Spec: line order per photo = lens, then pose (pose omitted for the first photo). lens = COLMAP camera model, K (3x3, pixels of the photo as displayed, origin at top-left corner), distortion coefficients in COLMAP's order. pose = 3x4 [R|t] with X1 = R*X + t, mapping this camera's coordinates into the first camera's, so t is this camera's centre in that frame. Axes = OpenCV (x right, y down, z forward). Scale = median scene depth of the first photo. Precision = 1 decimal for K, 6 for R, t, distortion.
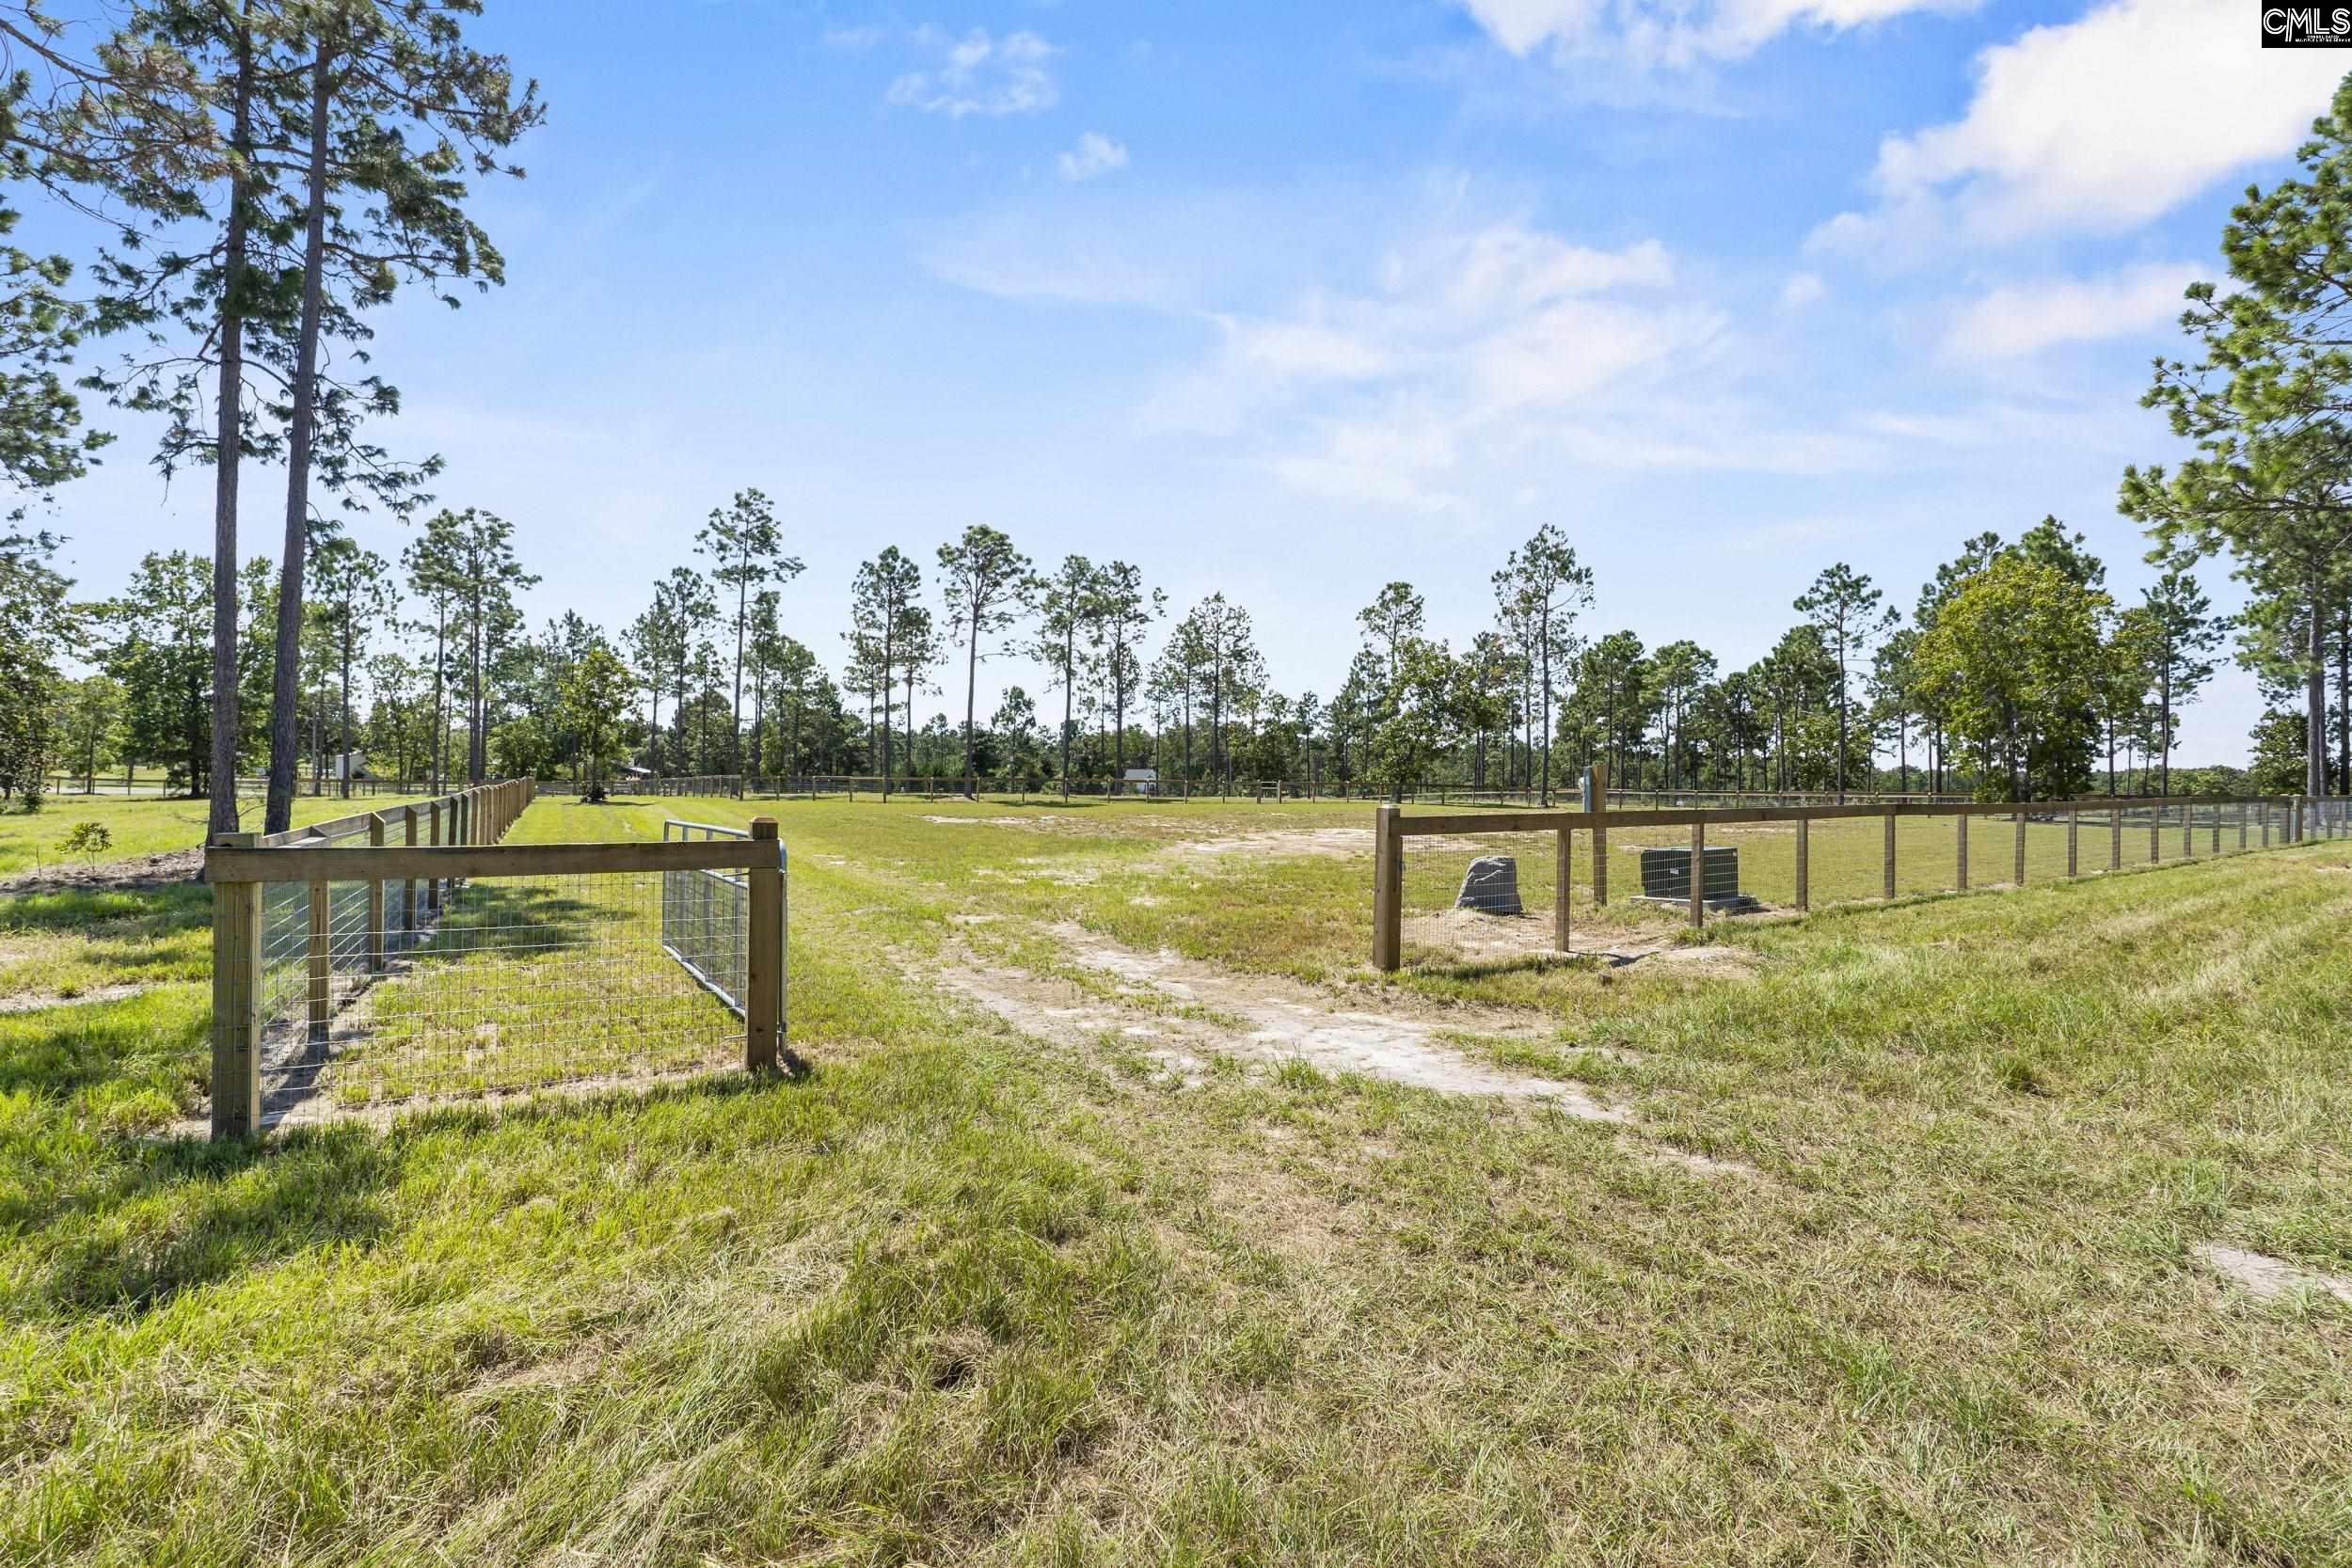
lens RADIAL K [[1079.8, 0, 1171.7], [0, 1079.8, 783.2], [0, 0, 1]] dist [-0.014482, -0.000977]
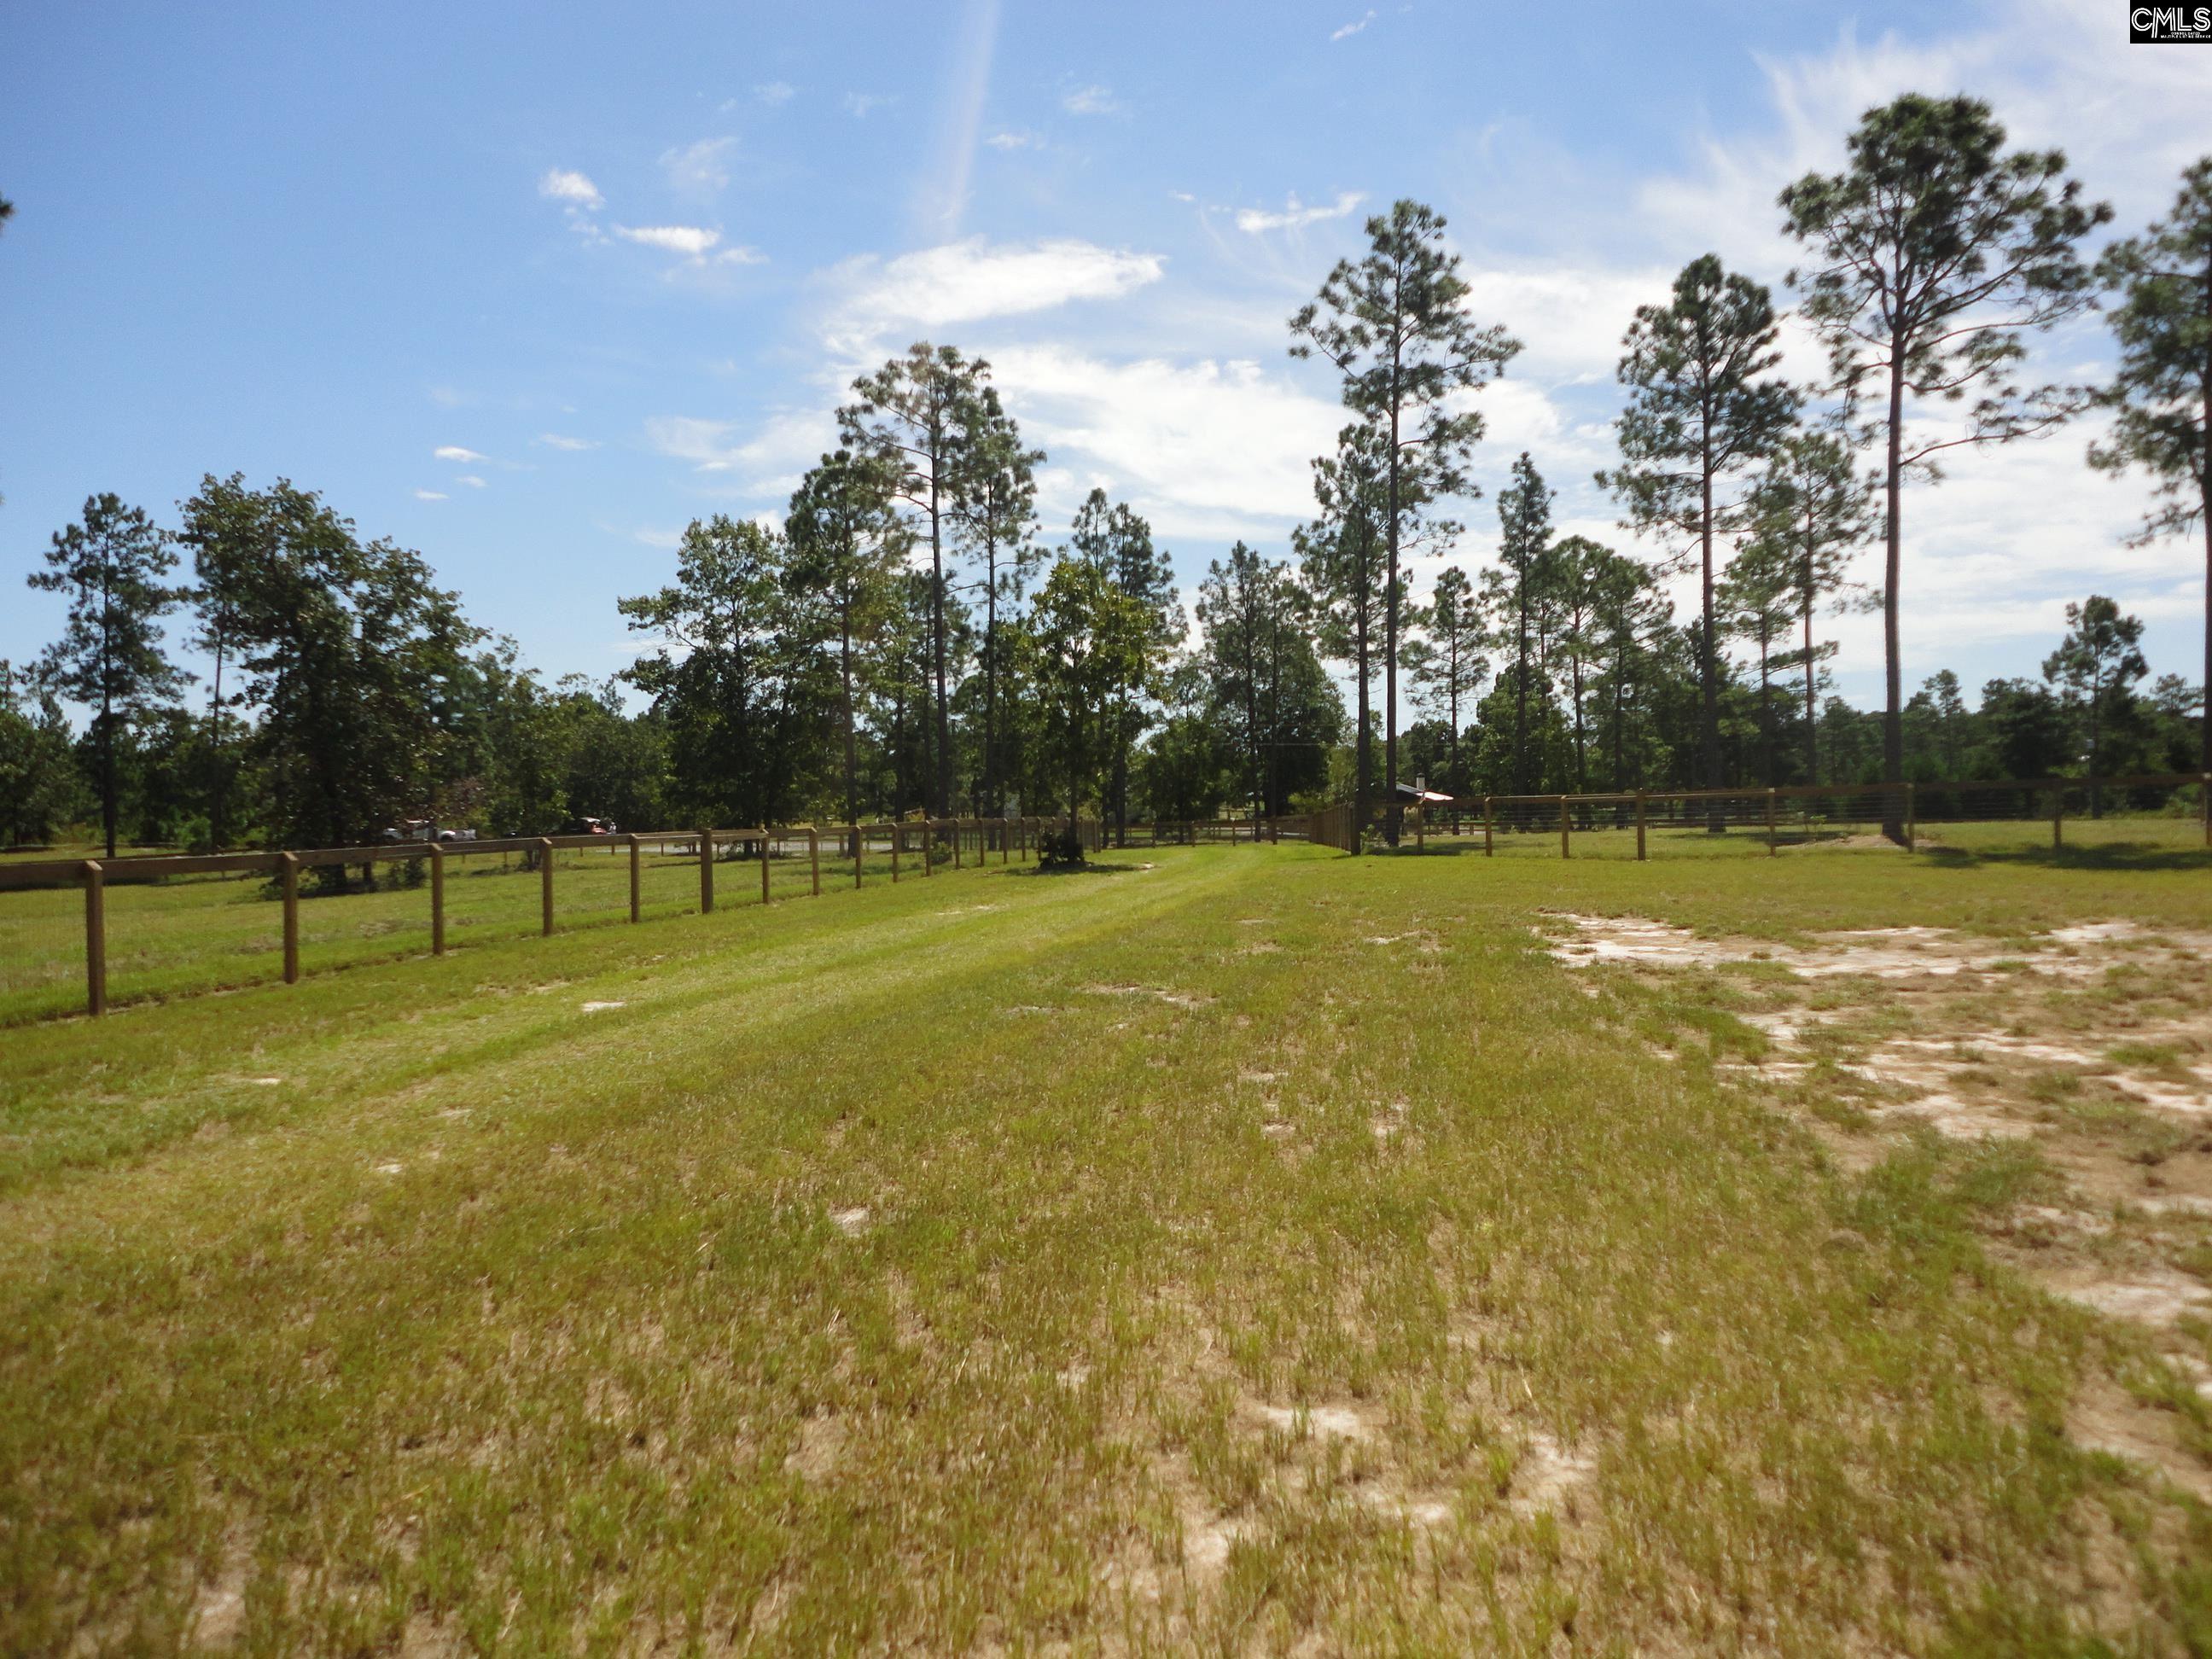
lens RADIAL K [[1609.9, 0, 1111.4], [0, 1609.9, 828.5], [0, 0, 1]] dist [-0.001030, 0.002221]
pose [[0.760042, -0.027863, -0.649277, -0.027311], [0.036089, 0.999348, -0.000641, 0.001284], [0.648872, -0.022945, 0.760552, 0.346652]]
